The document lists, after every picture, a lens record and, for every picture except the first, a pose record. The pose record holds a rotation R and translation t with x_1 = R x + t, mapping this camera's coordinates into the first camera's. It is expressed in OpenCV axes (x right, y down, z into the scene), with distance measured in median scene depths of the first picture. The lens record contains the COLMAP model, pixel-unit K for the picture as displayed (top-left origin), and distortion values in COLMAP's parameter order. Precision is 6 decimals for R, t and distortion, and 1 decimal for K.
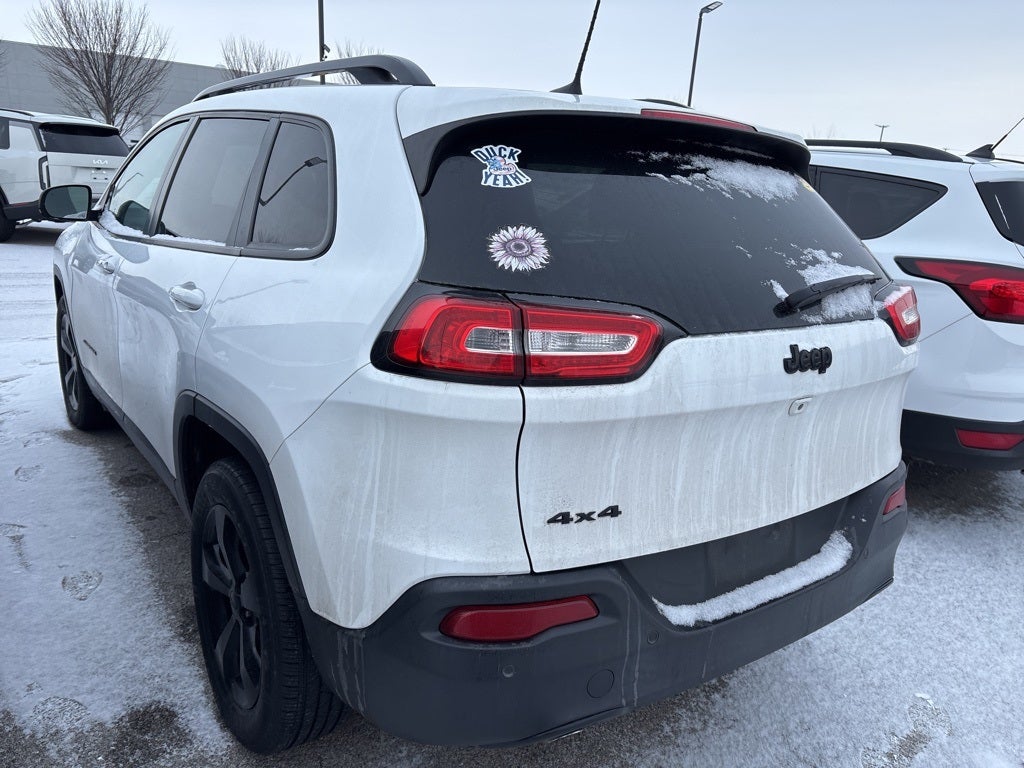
lens RADIAL K [[765.5, 0, 512.4], [0, 765.5, 387.9], [0, 0, 1]] dist [0.079965, -0.087856]
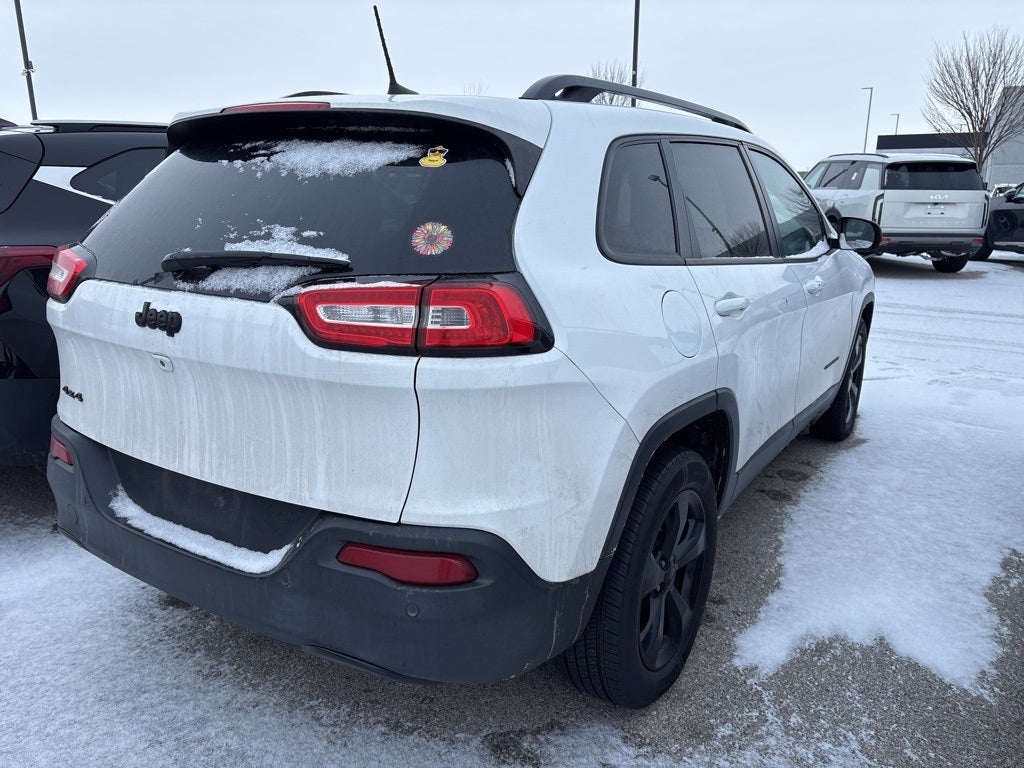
lens RADIAL K [[763.9, 0, 515.2], [0, 763.9, 382.4], [0, 0, 1]] dist [0.083558, -0.095644]
pose [[0.364493, 0.171282, -0.915318, 1.539177], [-0.227581, 0.969517, 0.090798, -0.159712], [0.902968, 0.175214, 0.392363, 1.020589]]
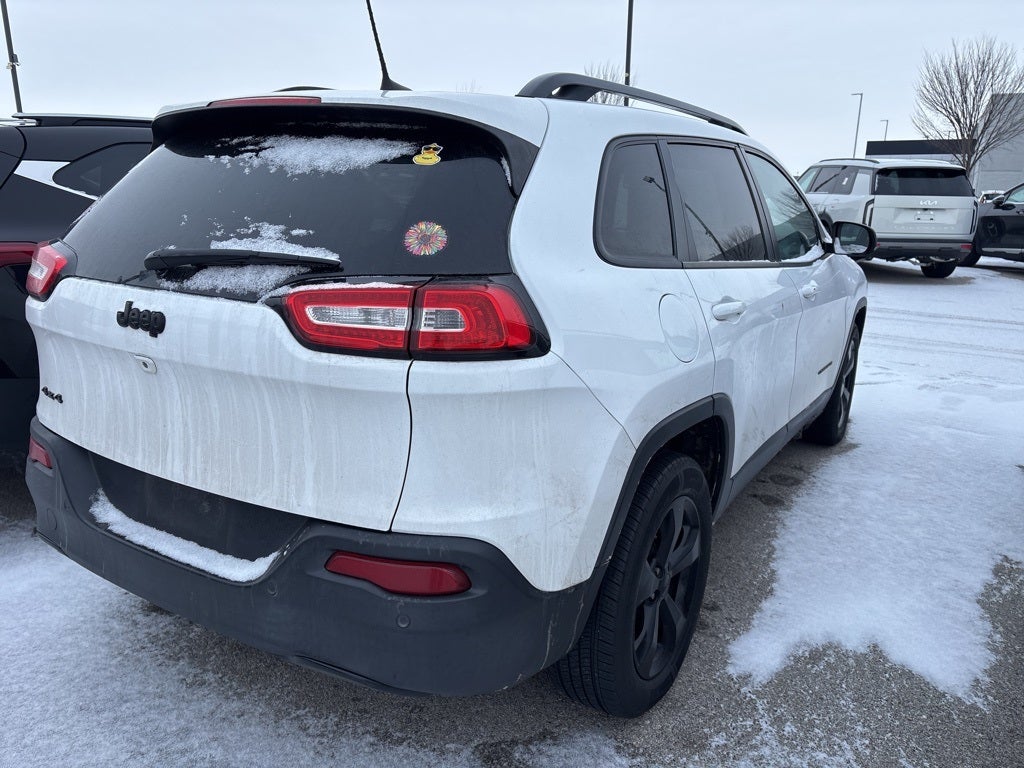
lens RADIAL K [[763.3, 0, 519.8], [0, 763.3, 386.9], [0, 0, 1]] dist [0.081253, -0.089582]
pose [[0.380004, 0.177595, -0.907776, 1.512519], [-0.235825, 0.967566, 0.090573, -0.160237], [0.894418, 0.179658, 0.409560, 1.024902]]
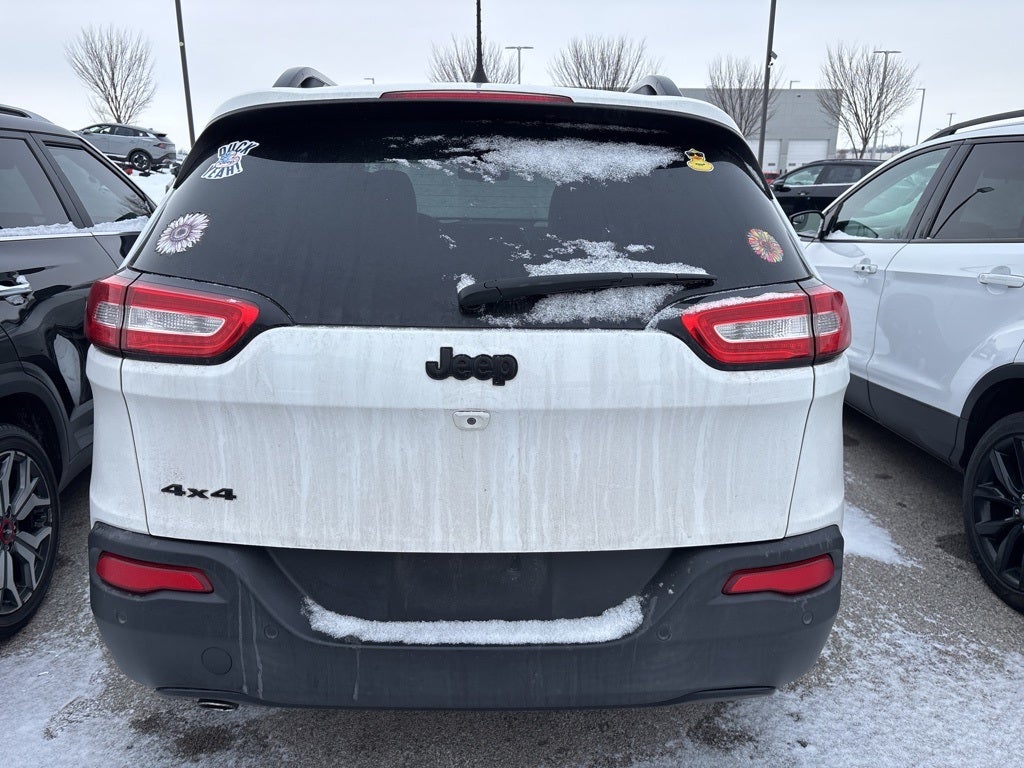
lens RADIAL K [[763.9, 0, 515.2], [0, 763.9, 382.4], [0, 0, 1]] dist [0.083558, -0.095644]
pose [[0.823824, 0.097152, -0.558458, 0.878205], [-0.109305, 0.993940, 0.011667, -0.033458], [0.556207, 0.051431, 0.829451, 0.320001]]
